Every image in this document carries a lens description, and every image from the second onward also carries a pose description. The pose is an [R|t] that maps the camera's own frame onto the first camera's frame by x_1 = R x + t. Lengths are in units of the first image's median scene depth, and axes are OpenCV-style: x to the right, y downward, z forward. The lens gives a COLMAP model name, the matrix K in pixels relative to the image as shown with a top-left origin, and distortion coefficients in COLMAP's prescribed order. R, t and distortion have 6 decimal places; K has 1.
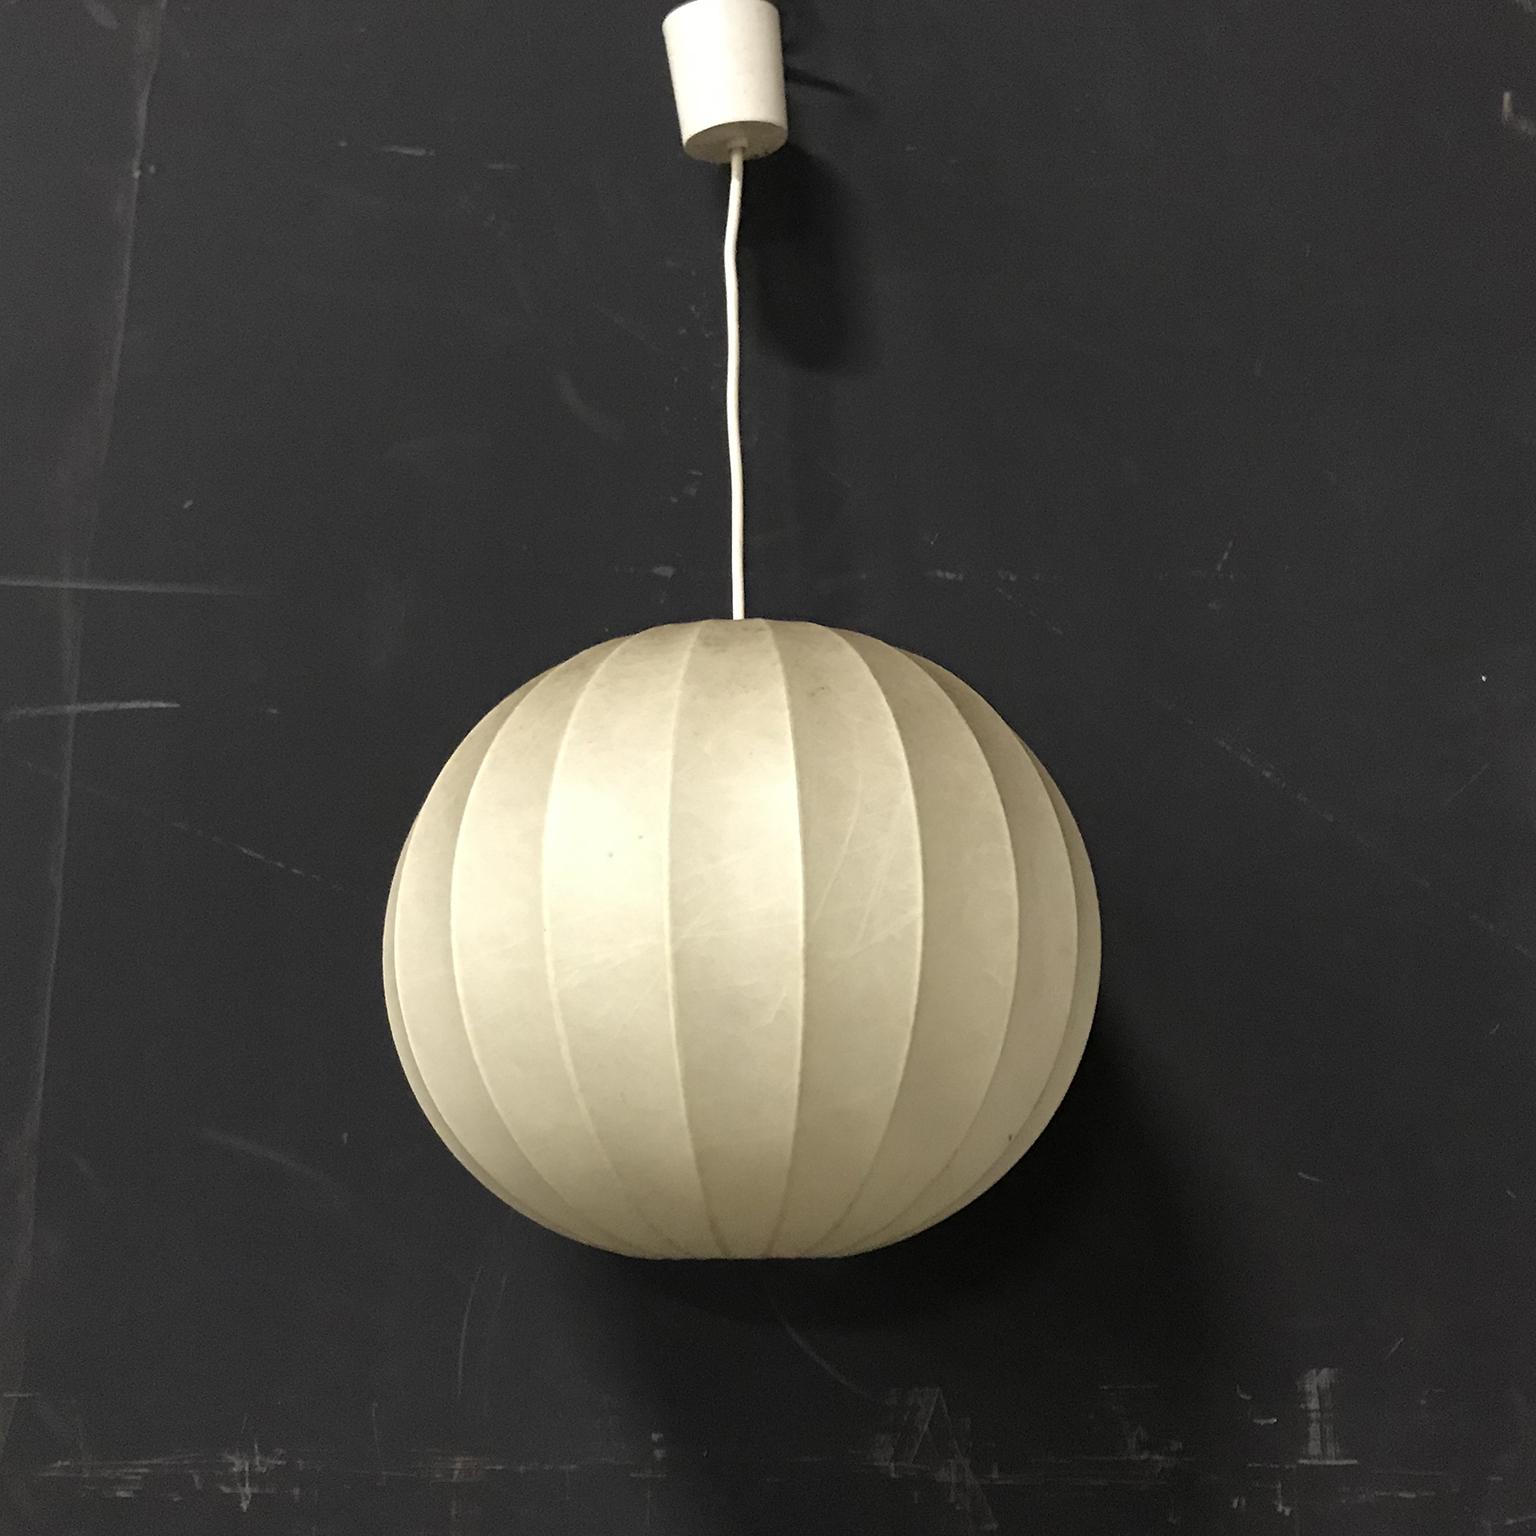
lens RADIAL K [[1528.0, 0, 764.0], [0, 1528.0, 763.1], [0, 0, 1]] dist [0.140565, 0.000000]
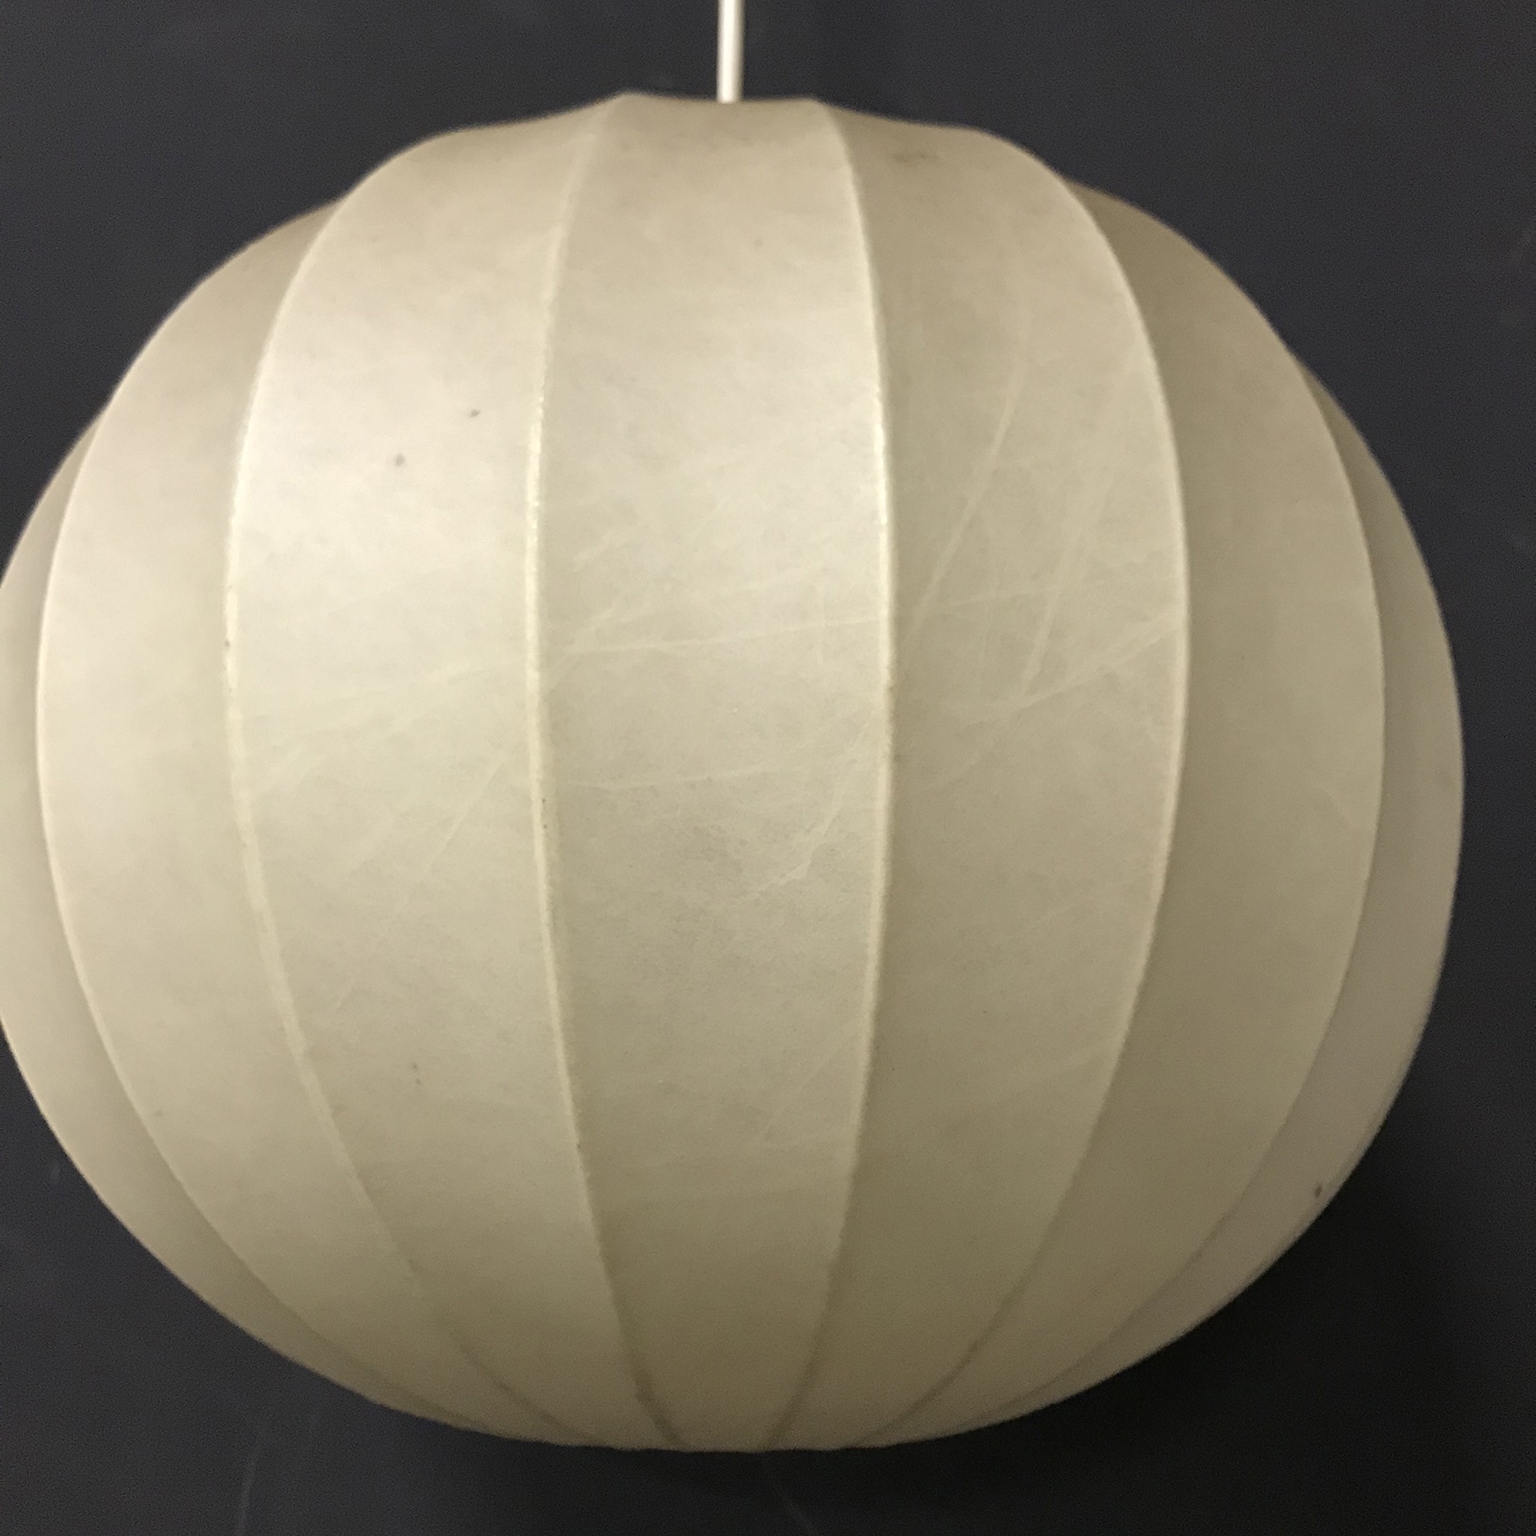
lens RADIAL K [[1528.0, 0, 757.9], [0, 1528.0, 769.4], [0, 0, 1]] dist [0.140565, 0.000000]
pose [[0.999778, 0.018691, 0.009768, -0.010352], [-0.018587, 0.999770, -0.010711, 0.142502], [-0.009966, 0.010528, 0.999895, 0.605004]]
